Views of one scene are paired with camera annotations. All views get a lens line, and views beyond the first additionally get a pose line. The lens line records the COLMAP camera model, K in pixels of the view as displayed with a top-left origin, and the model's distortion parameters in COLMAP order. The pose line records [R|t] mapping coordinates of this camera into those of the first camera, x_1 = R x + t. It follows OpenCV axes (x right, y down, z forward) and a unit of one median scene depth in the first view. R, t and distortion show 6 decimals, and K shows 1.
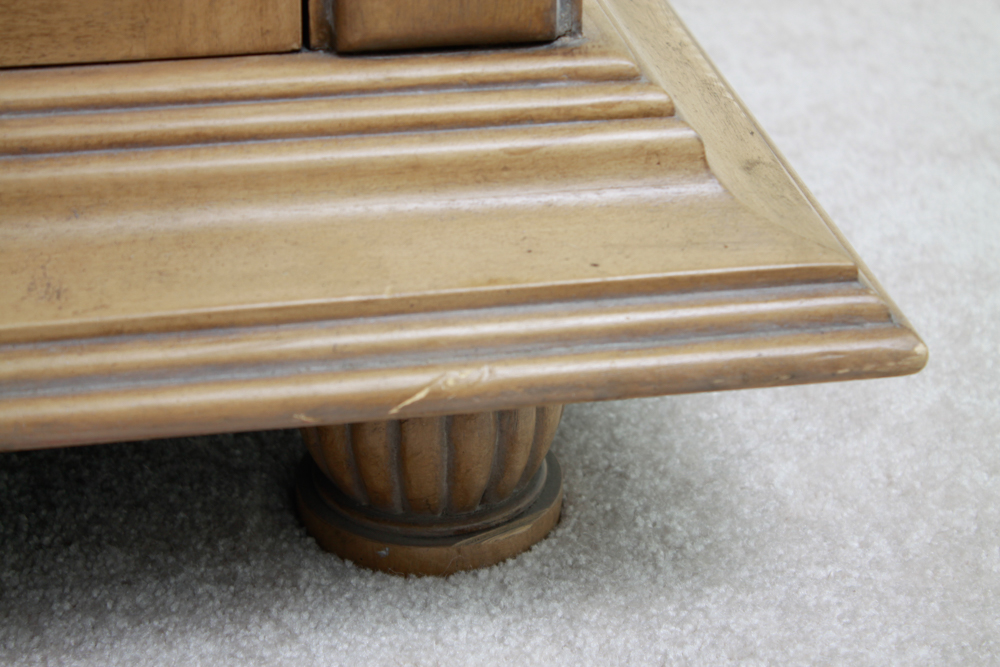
lens RADIAL K [[2349.6, 0, 503.5], [0, 2349.6, 335.9], [0, 0, 1]] dist [0.036015, 0.000000]
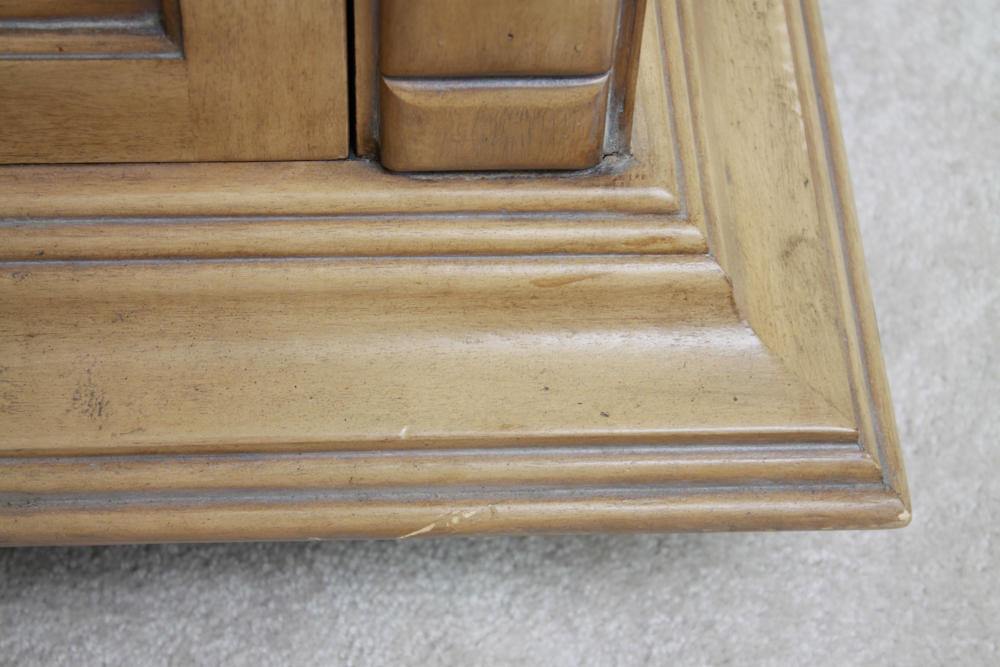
lens RADIAL K [[2349.6, 0, 495.7], [0, 2349.6, 335.0], [0, 0, 1]] dist [0.036015, 0.000000]
pose [[0.990219, 0.124095, -0.063767, 0.051878], [-0.084498, 0.897101, 0.433671, -0.502774], [0.111022, -0.424041, 0.898812, 0.062471]]
